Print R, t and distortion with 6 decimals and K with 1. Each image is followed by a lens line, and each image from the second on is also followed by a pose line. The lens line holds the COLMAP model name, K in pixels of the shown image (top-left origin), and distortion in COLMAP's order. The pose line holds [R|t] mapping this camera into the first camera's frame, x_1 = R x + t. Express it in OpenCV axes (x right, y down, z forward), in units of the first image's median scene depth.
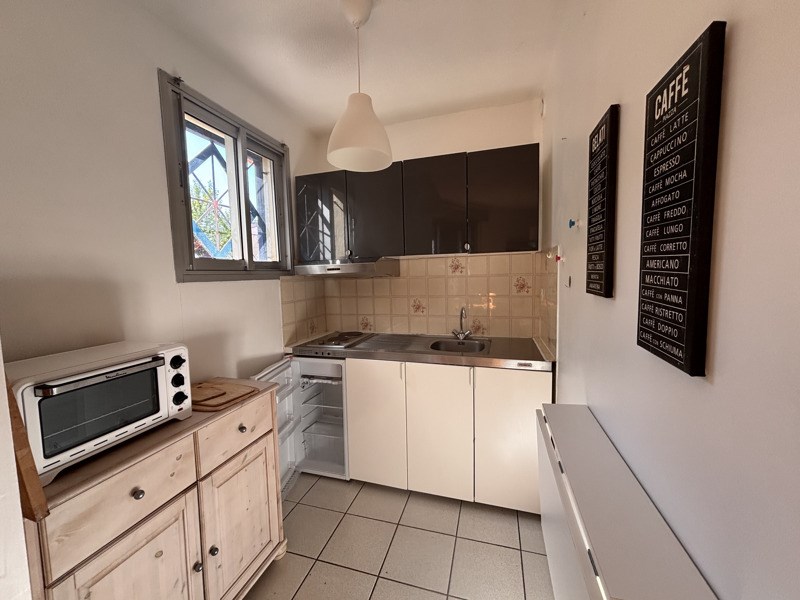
lens RADIAL K [[322.5, 0, 400.0], [0, 322.5, 300.0], [0, 0, 1]] dist [0.002218, -0.000509]
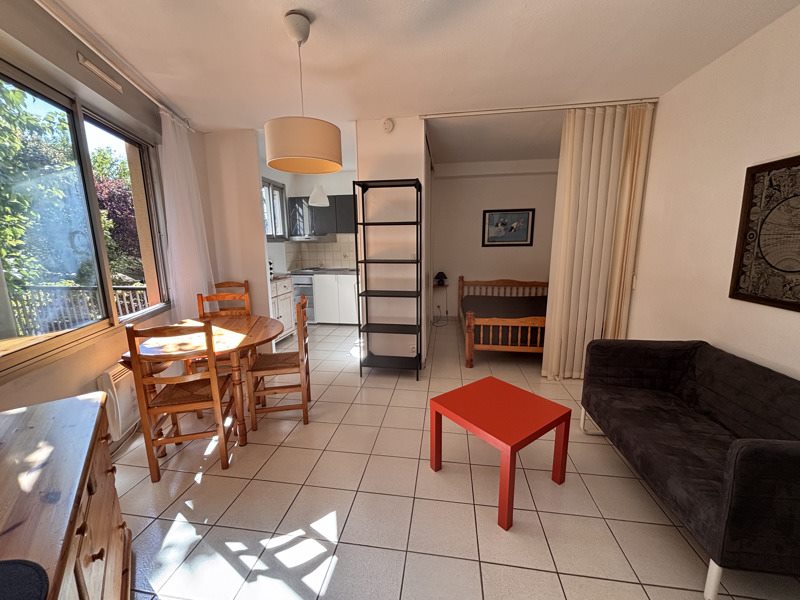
lens RADIAL K [[322.5, 0, 400.0], [0, 322.5, 300.0], [0, 0, 1]] dist [0.002218, -0.000509]
pose [[0.990715, -0.014686, 0.135160, 0.147940], [0.001713, 0.995418, 0.095603, 0.130881], [-0.135945, -0.094484, 0.986201, -1.516423]]
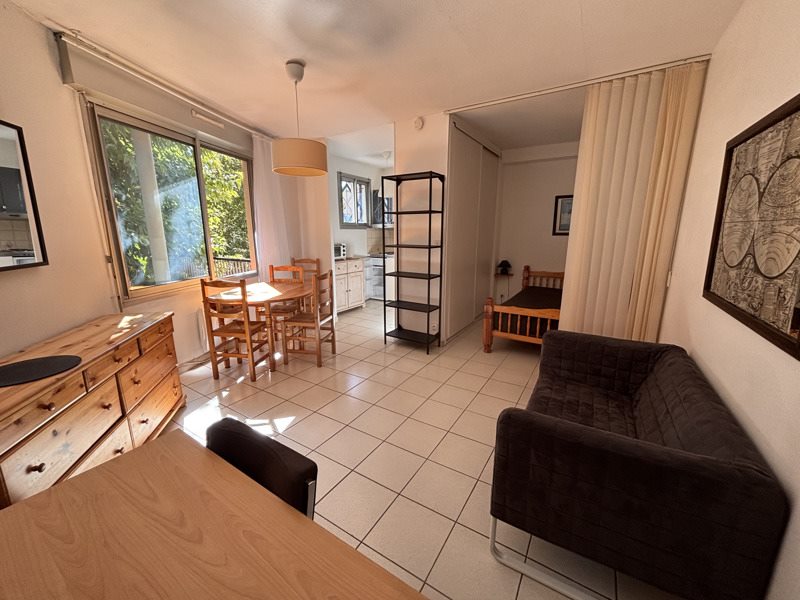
lens RADIAL K [[322.5, 0, 400.0], [0, 322.5, 300.0], [0, 0, 1]] dist [0.002218, -0.000509]
pose [[0.962283, 0.075830, -0.261269, 0.686799], [-0.040035, 0.989383, 0.139706, 0.140246], [0.269089, -0.123977, 0.955102, -1.678948]]
